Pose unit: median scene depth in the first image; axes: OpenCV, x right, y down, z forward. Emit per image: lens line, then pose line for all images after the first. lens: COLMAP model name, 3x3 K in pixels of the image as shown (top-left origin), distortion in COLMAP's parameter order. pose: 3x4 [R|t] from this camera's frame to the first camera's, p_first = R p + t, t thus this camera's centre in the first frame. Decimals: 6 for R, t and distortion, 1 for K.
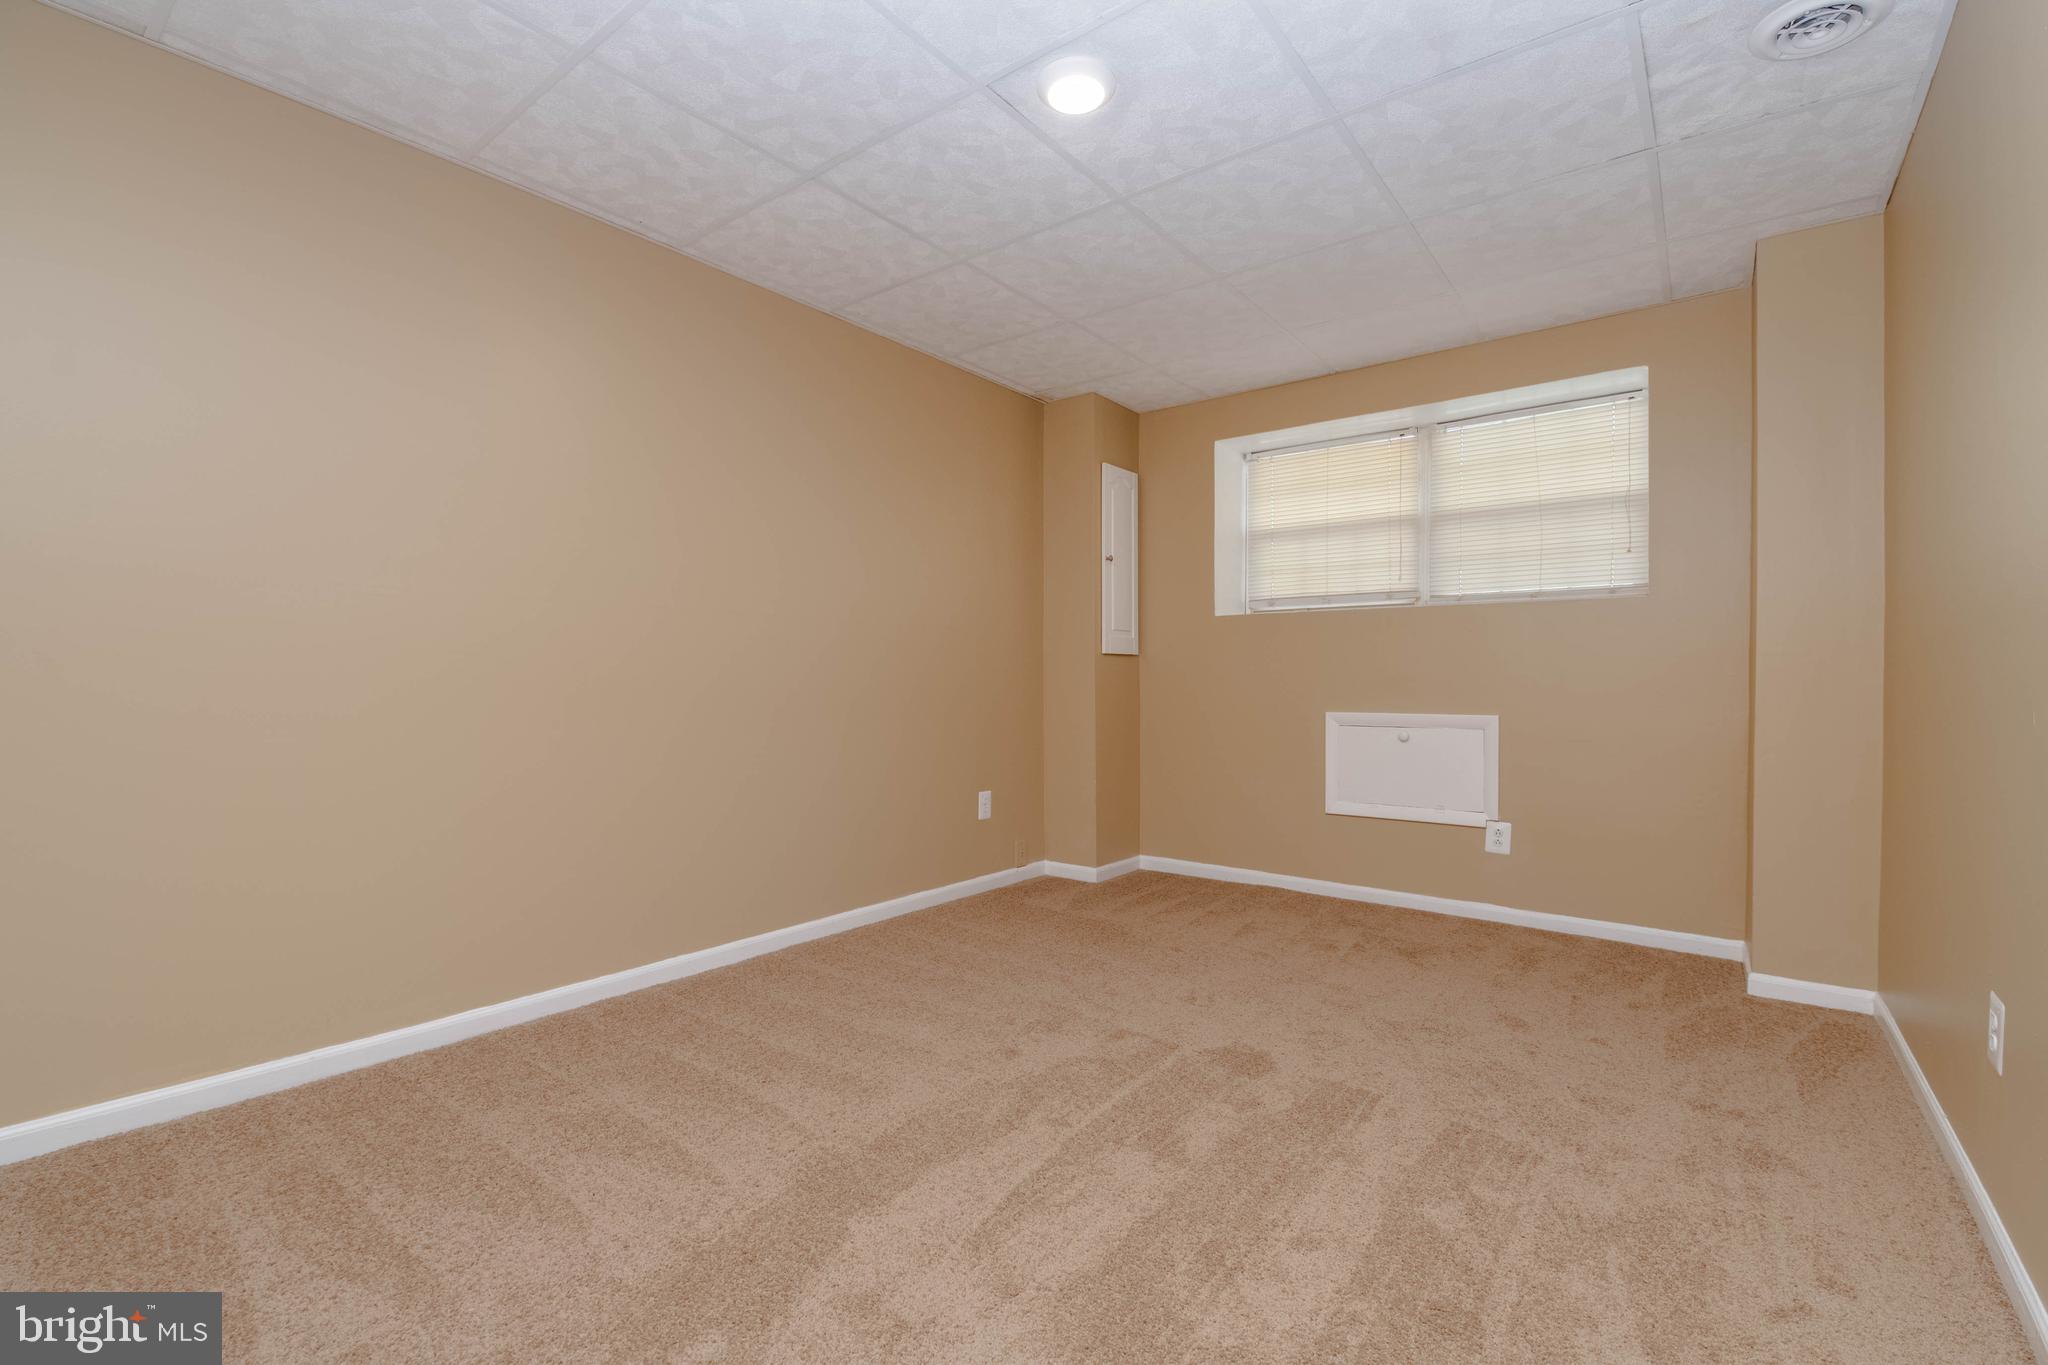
lens RADIAL K [[888.2, 0, 1037.0], [0, 888.2, 684.8], [0, 0, 1]] dist [-0.001166, -0.010551]
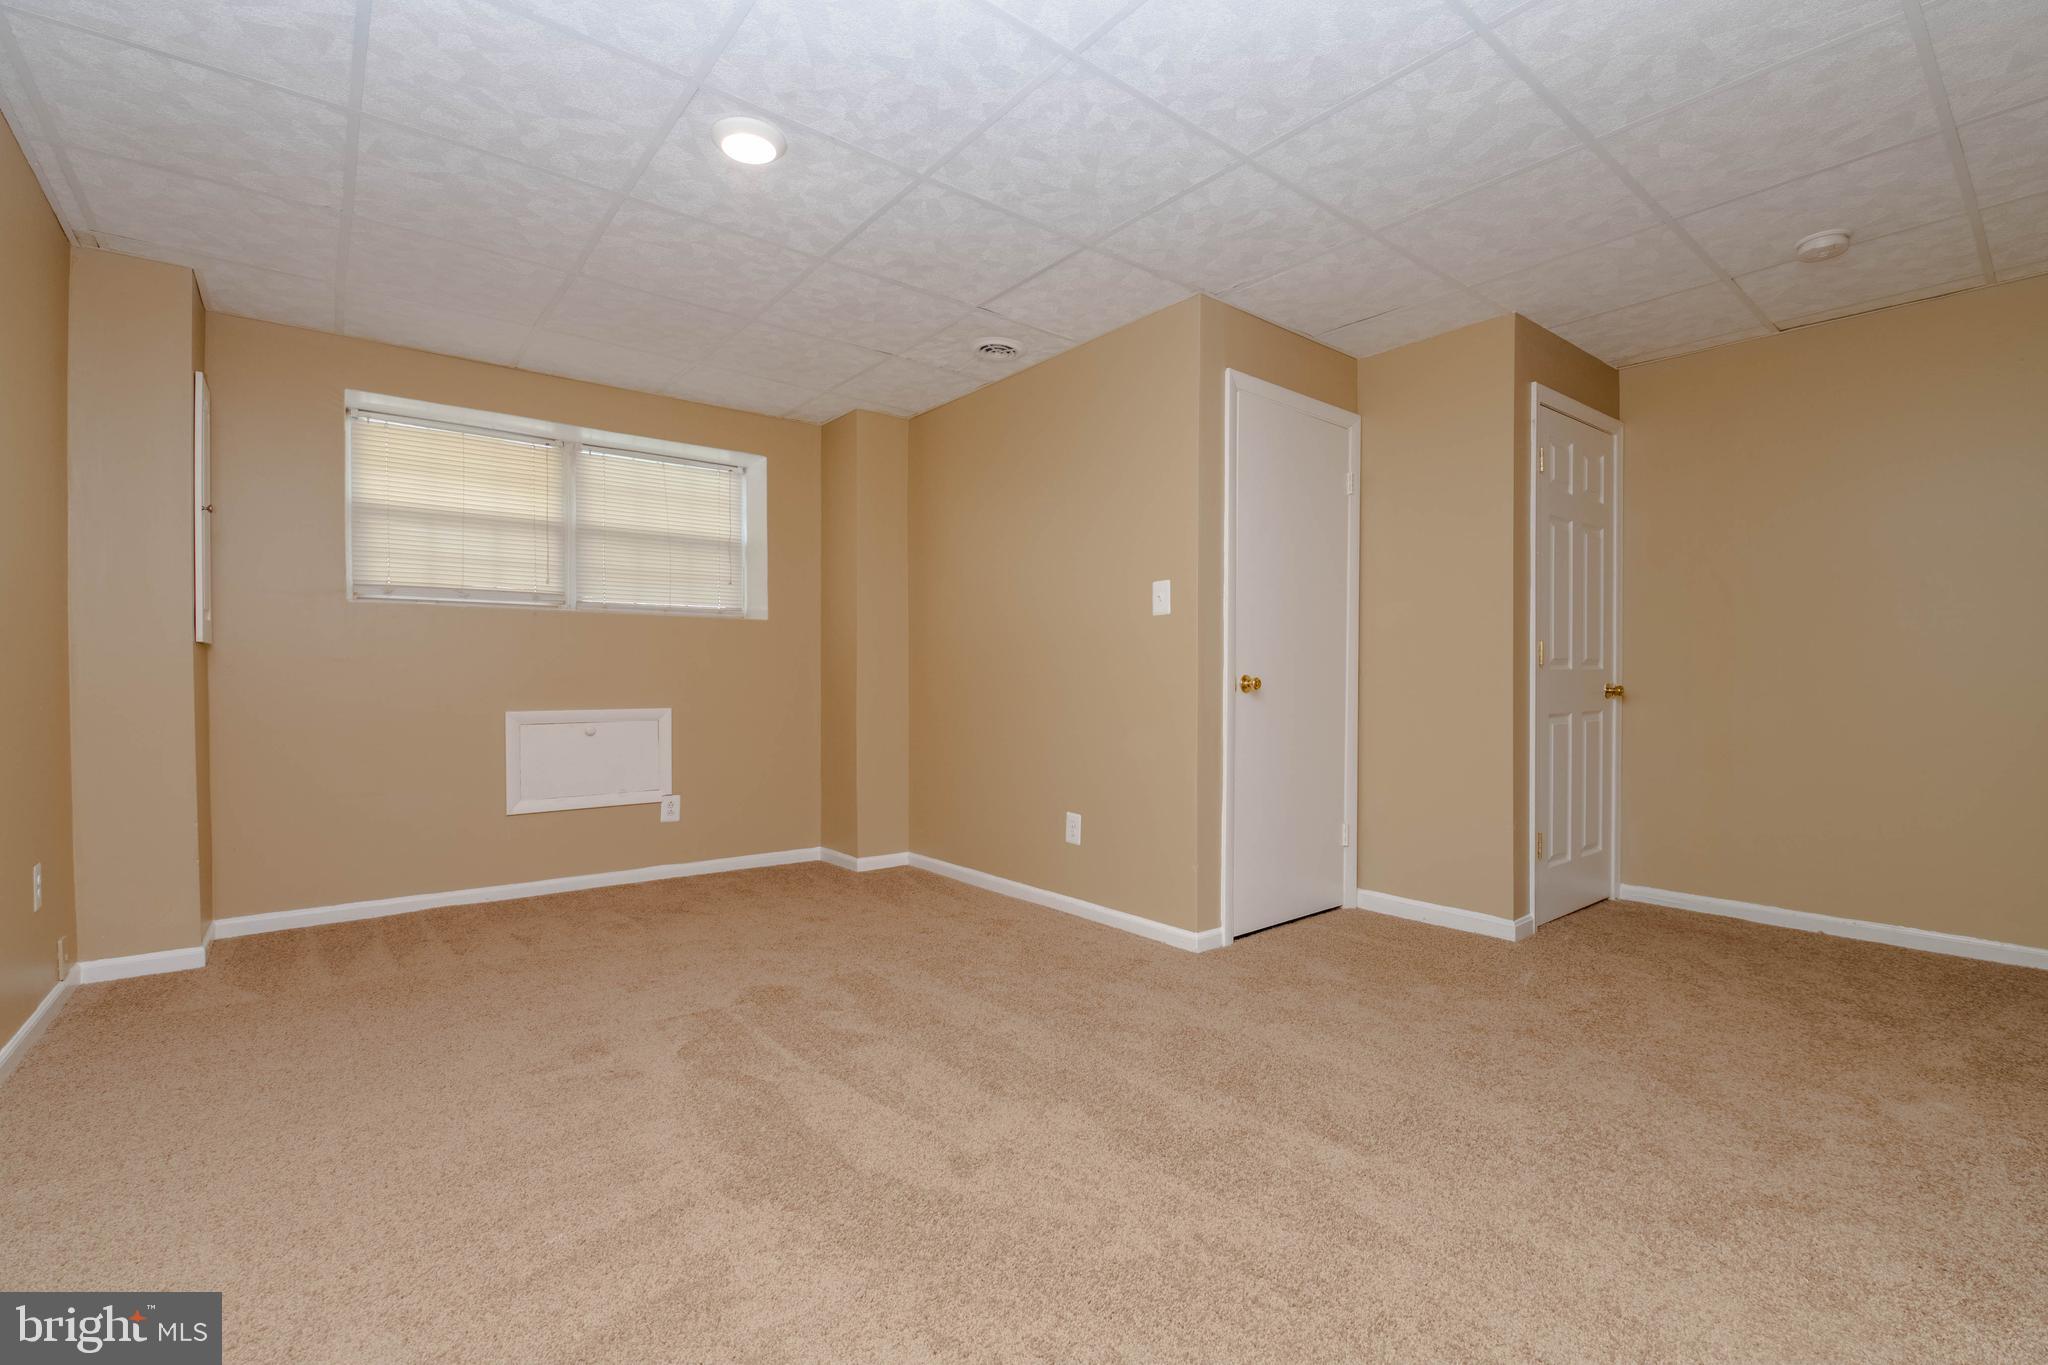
lens RADIAL K [[888.2, 0, 1037.0], [0, 888.2, 684.8], [0, 0, 1]] dist [-0.001166, -0.010551]
pose [[0.230057, -0.007453, 0.973149, -0.511320], [0.004480, 0.999968, 0.006599, -0.002948], [-0.973167, 0.002842, 0.230083, 0.216831]]
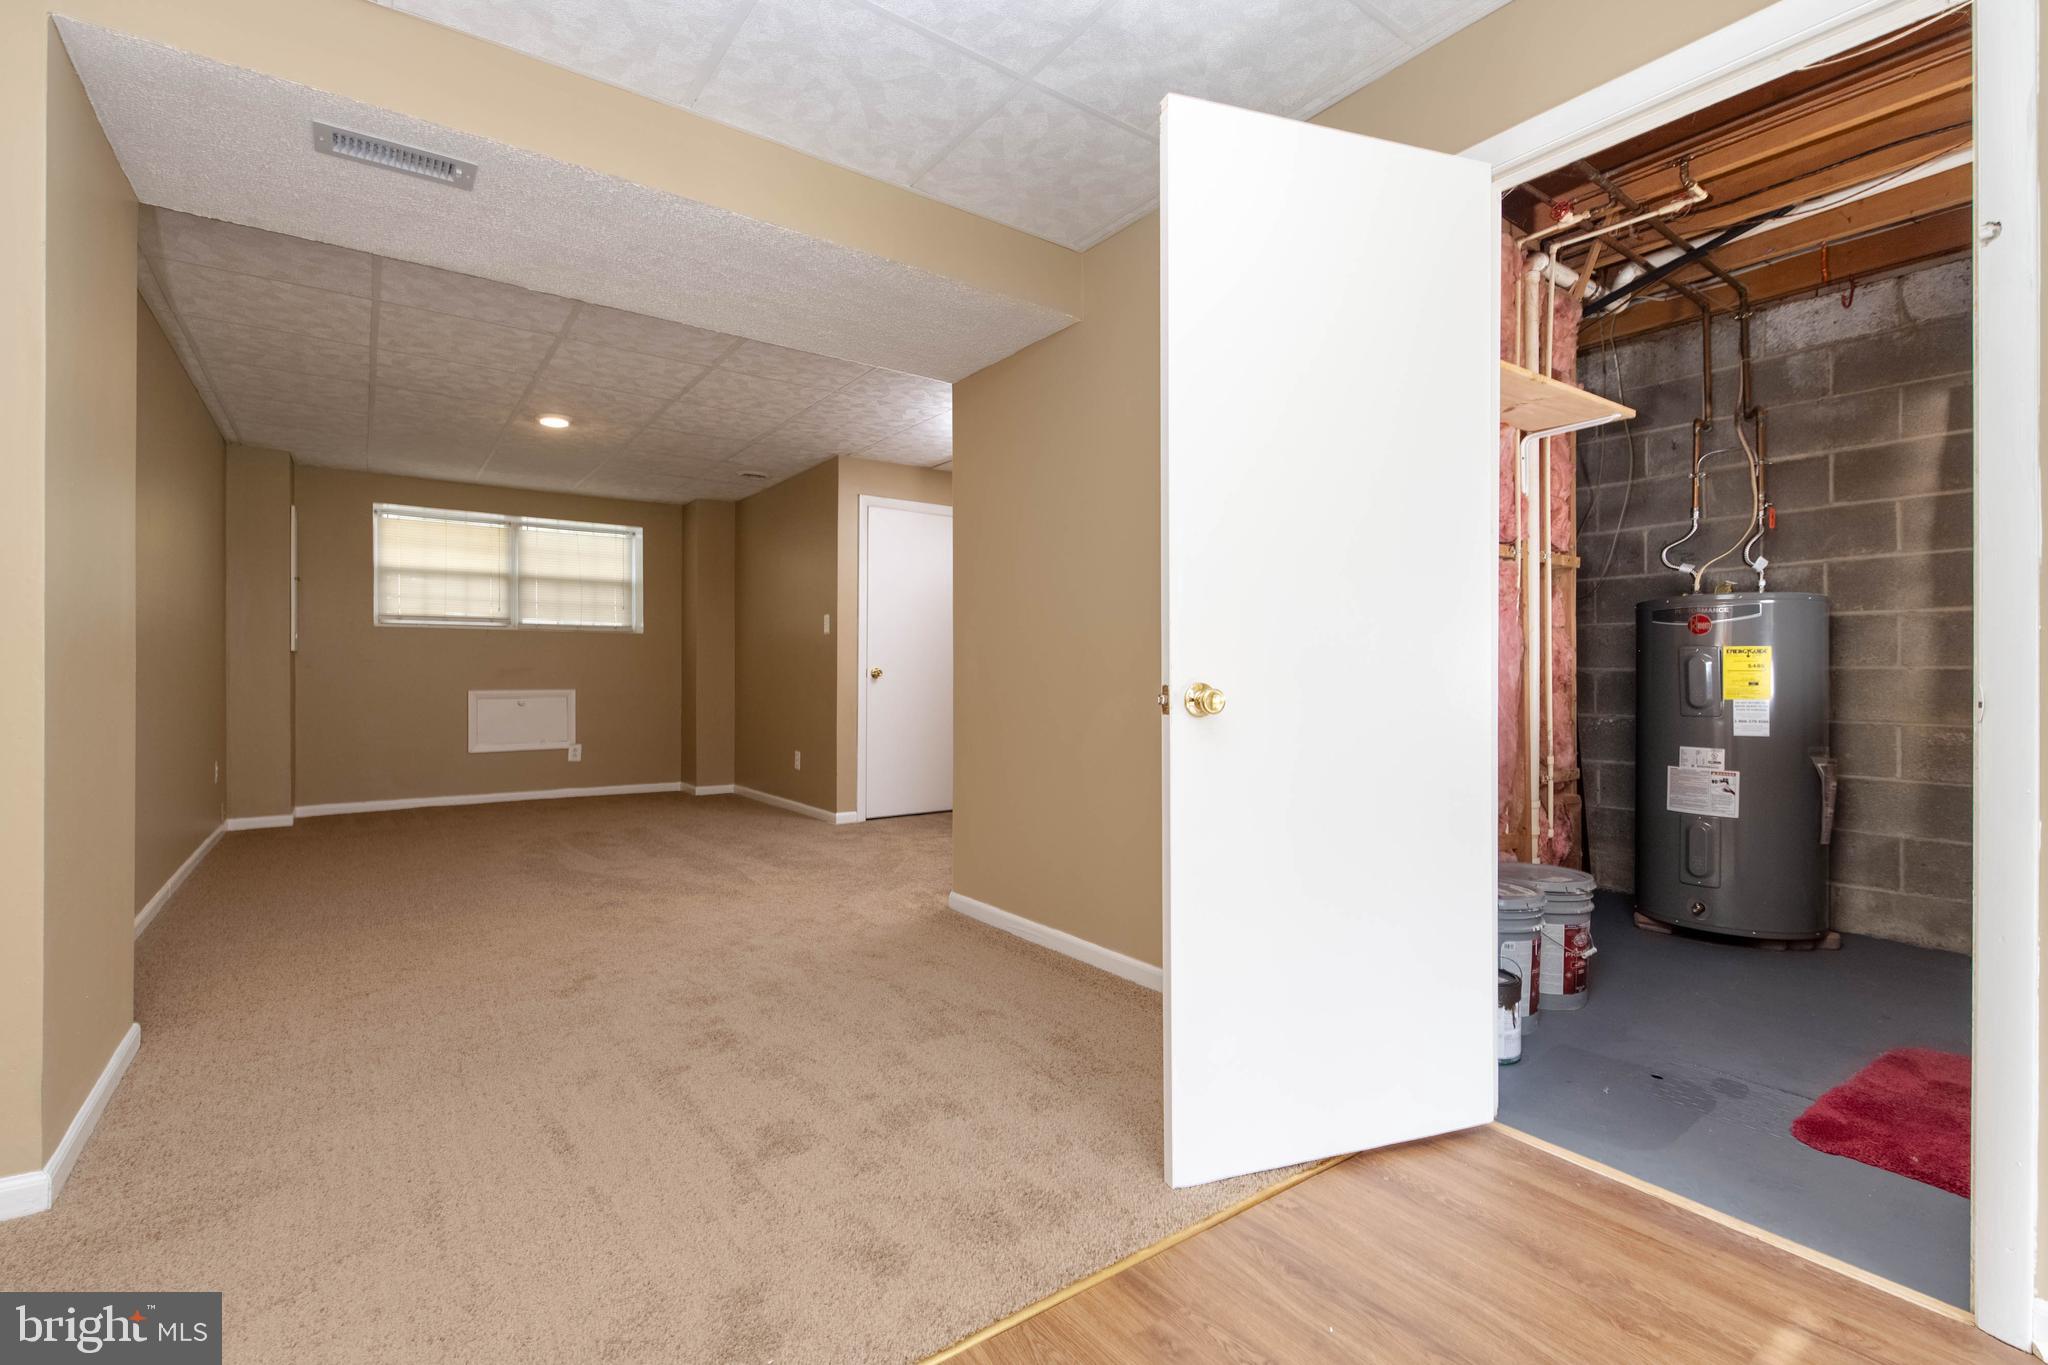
lens RADIAL K [[894.8, 0, 1051.6], [0, 894.8, 675.9], [0, 0, 1]] dist [-0.001691, -0.006797]
pose [[0.257952, -0.000741, 0.966157, -1.020609], [0.004287, 0.999991, -0.000378, 0.008955], [-0.966148, 0.004240, 0.257953, -0.471669]]
